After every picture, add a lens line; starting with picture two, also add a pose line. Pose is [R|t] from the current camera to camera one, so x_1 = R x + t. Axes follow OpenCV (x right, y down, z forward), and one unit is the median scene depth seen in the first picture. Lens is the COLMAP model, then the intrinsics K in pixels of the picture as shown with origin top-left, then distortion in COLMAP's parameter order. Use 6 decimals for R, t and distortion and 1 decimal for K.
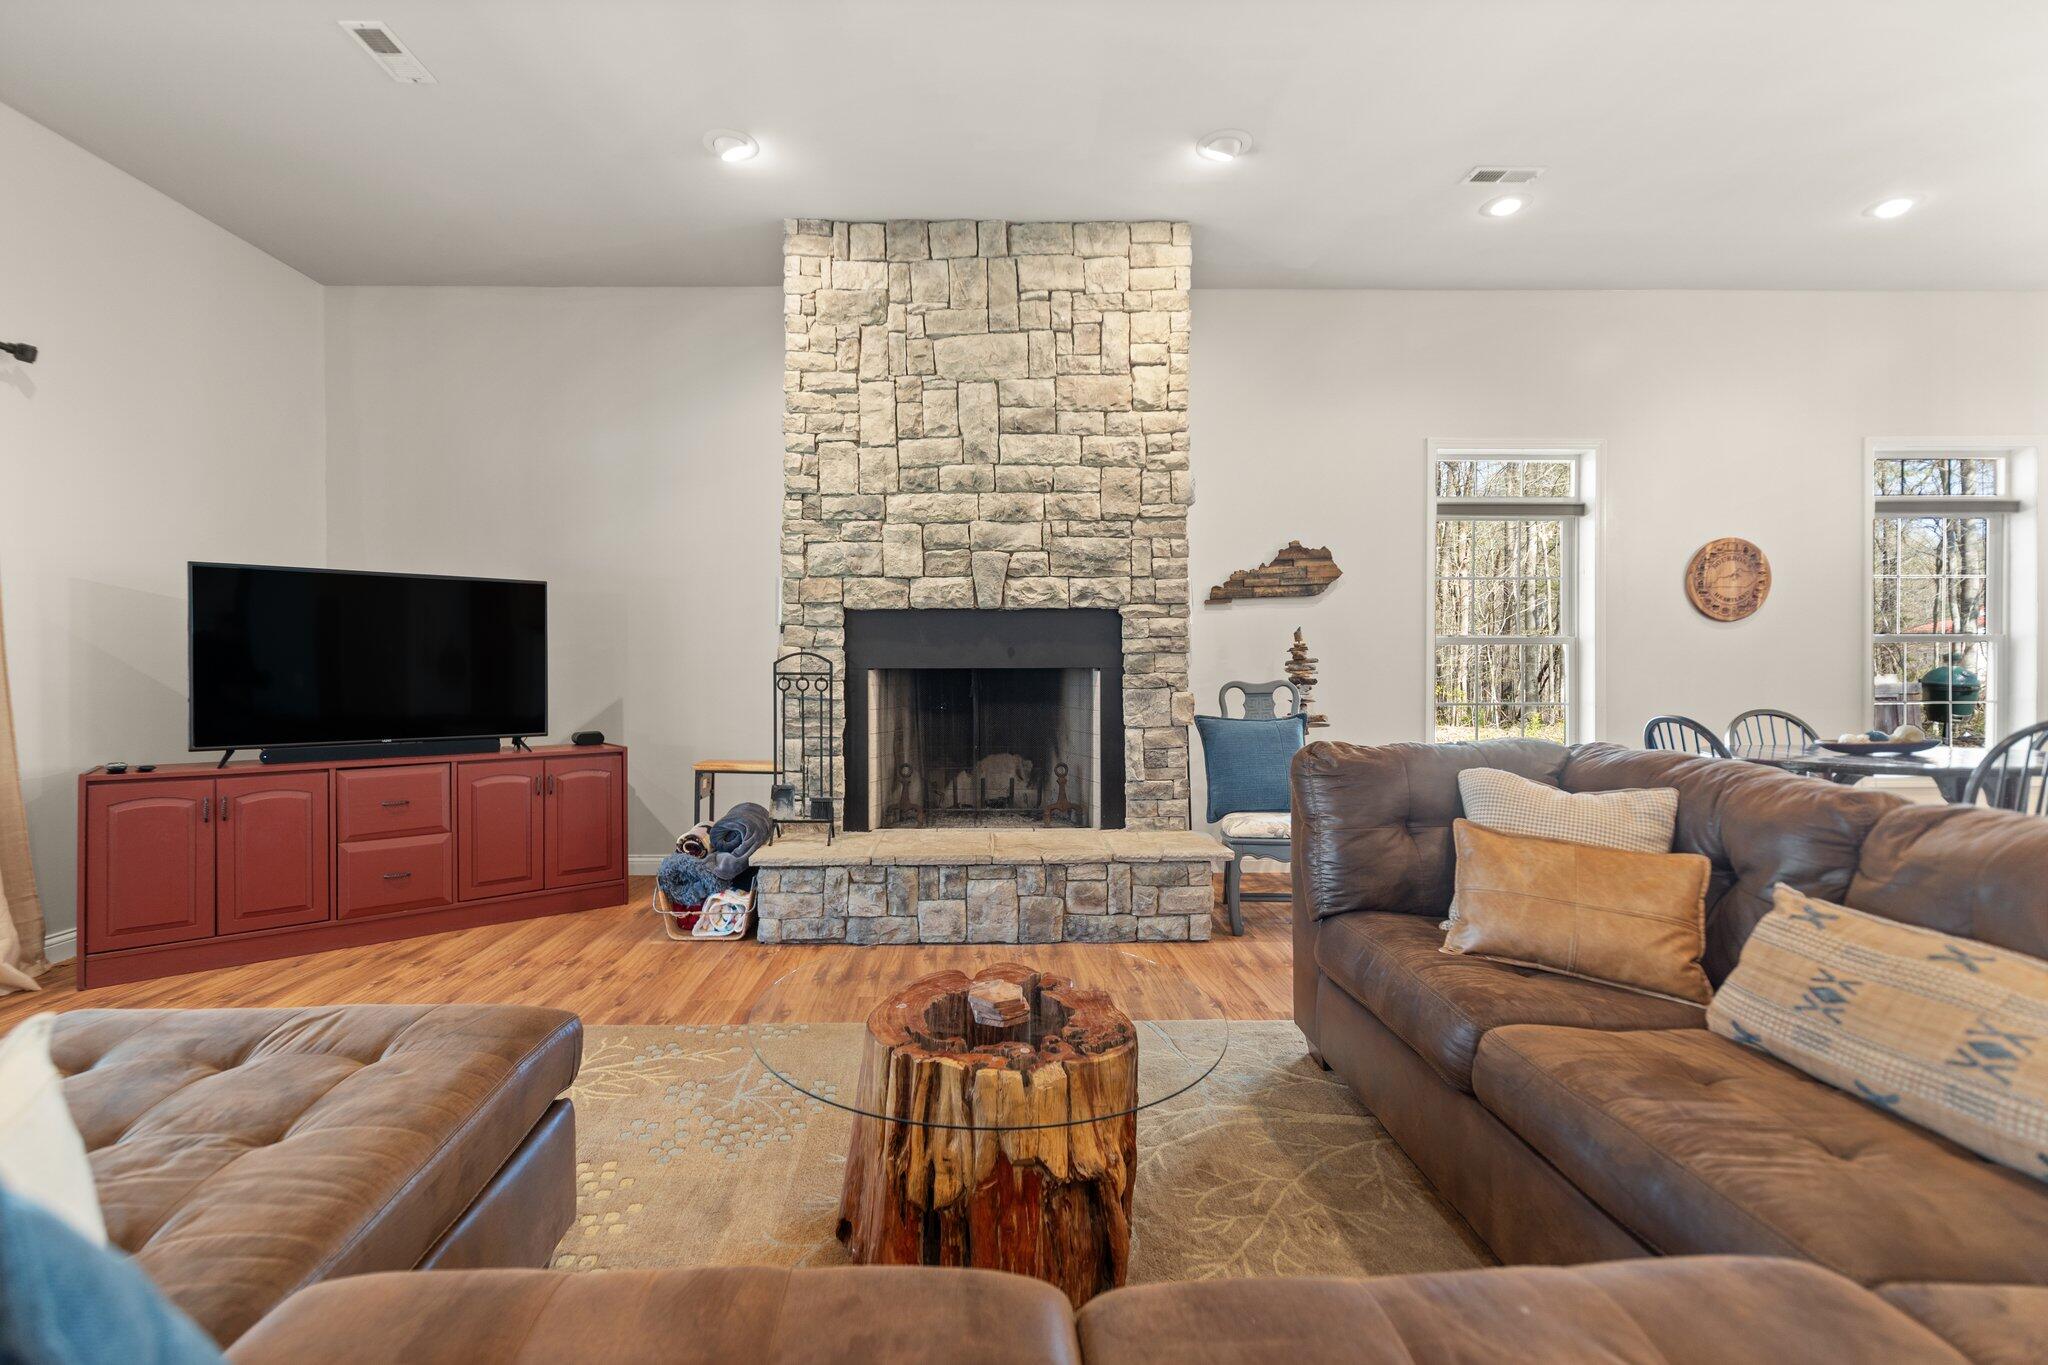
lens RADIAL K [[899.7, 0, 985.0], [0, 899.7, 676.1], [0, 0, 1]] dist [-0.002926, 0.001658]
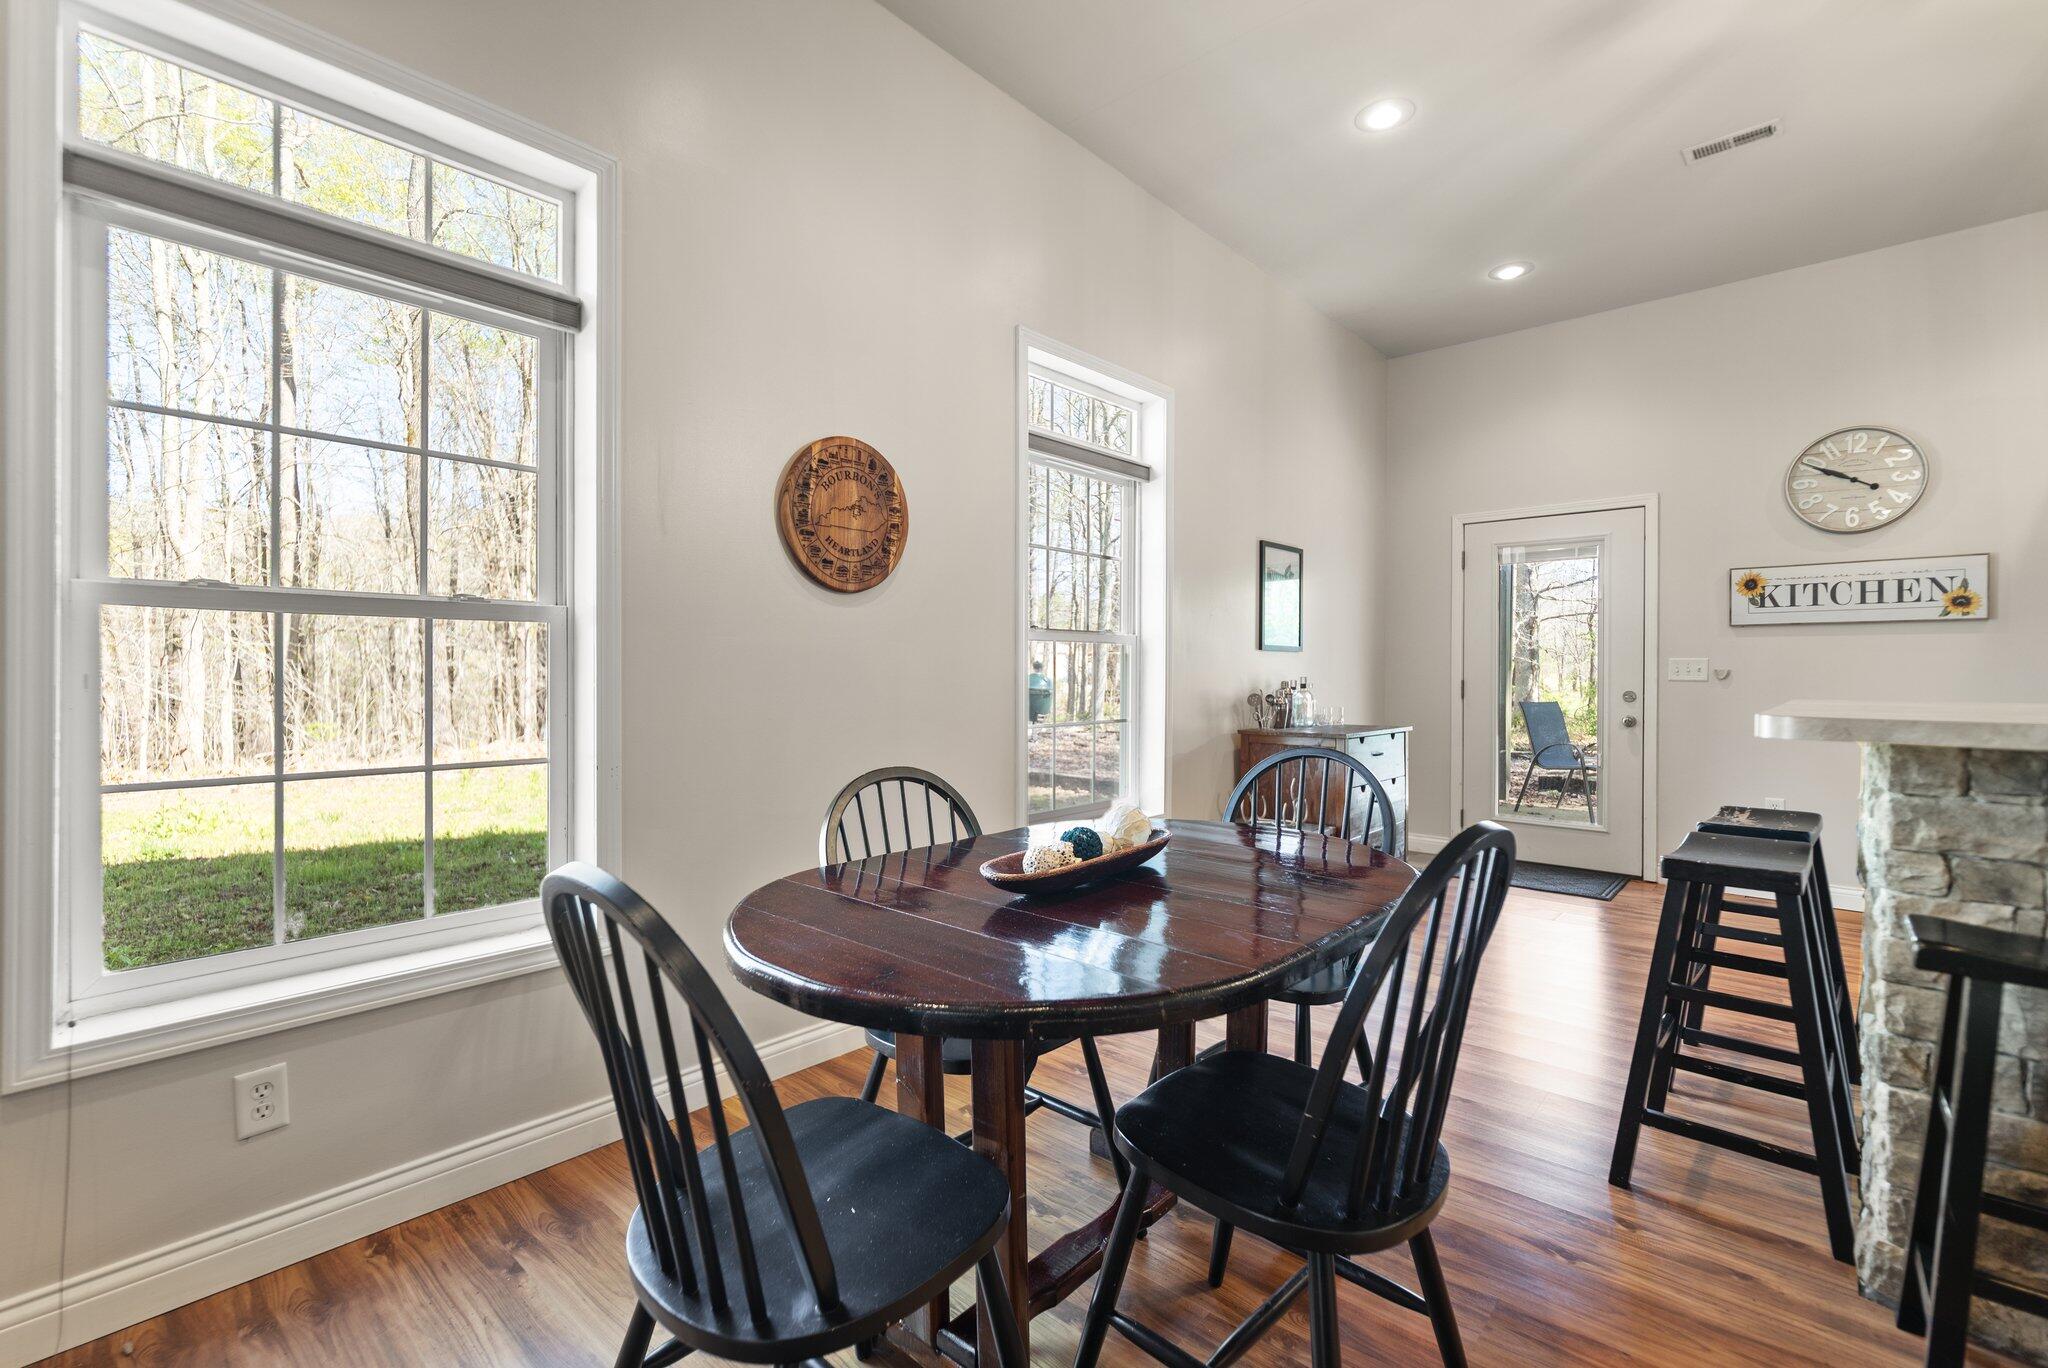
lens RADIAL K [[899.7, 0, 1021.0], [0, 899.7, 676.5], [0, 0, 1]] dist [-0.002926, 0.001658]
pose [[0.679717, -0.000990, 0.733473, 0.598281], [0.002843, 0.999995, -0.001285, -0.010746], [-0.733469, 0.002959, 0.679717, 0.663335]]
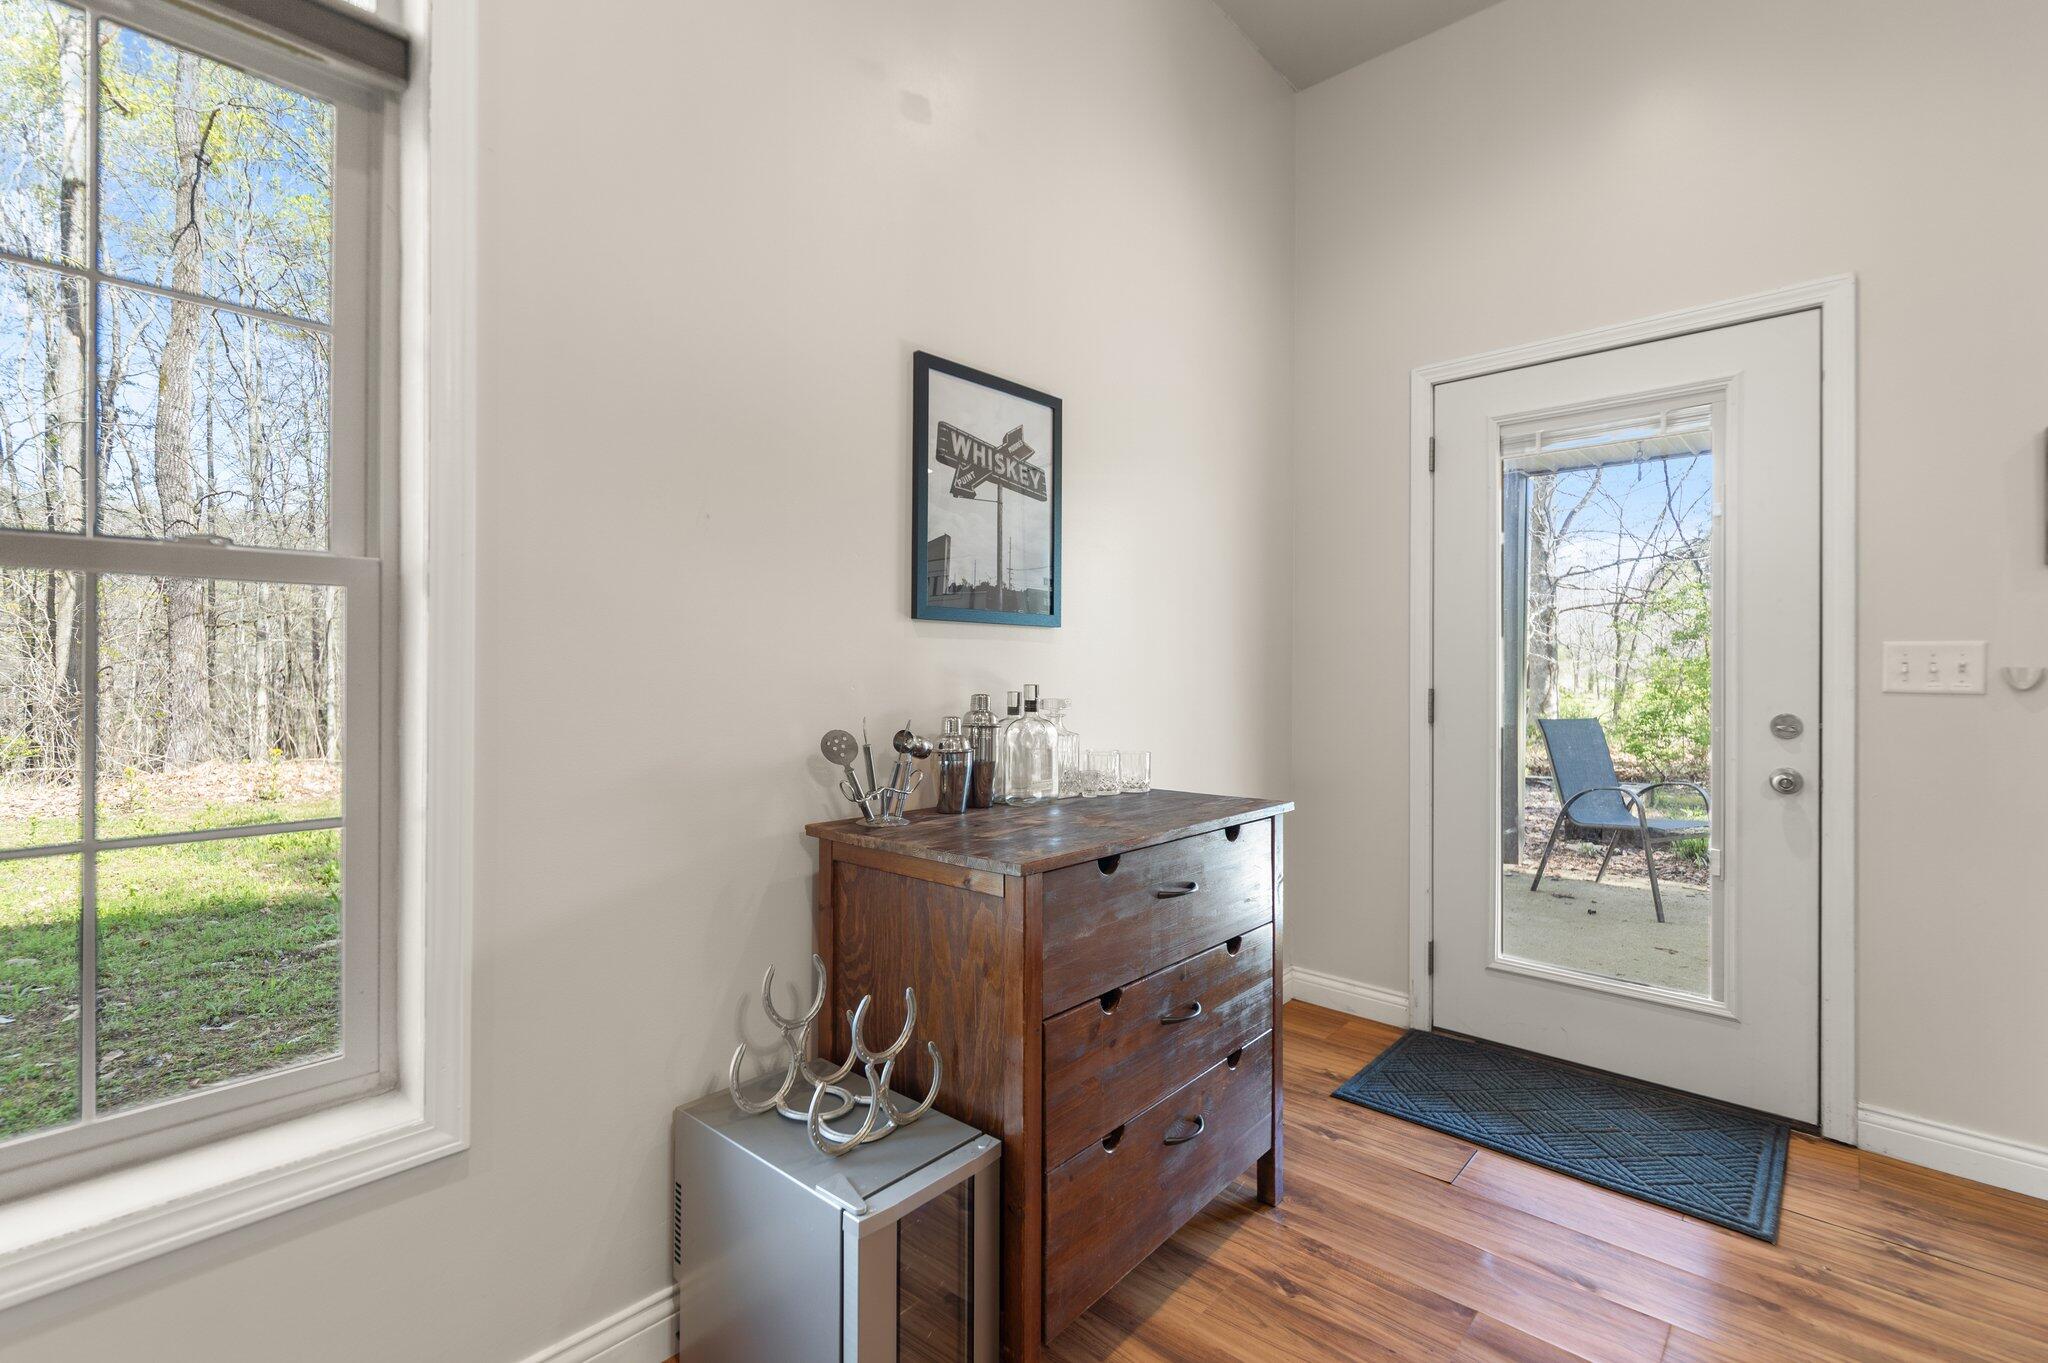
lens RADIAL K [[899.7, 0, 1036.1], [0, 899.7, 666.3], [0, 0, 1]] dist [-0.002926, 0.001658]
pose [[0.678532, 0.007827, 0.734530, 1.320381], [0.001663, 0.999924, -0.012192, -0.014230], [-0.734569, 0.009494, 0.678467, 0.848218]]
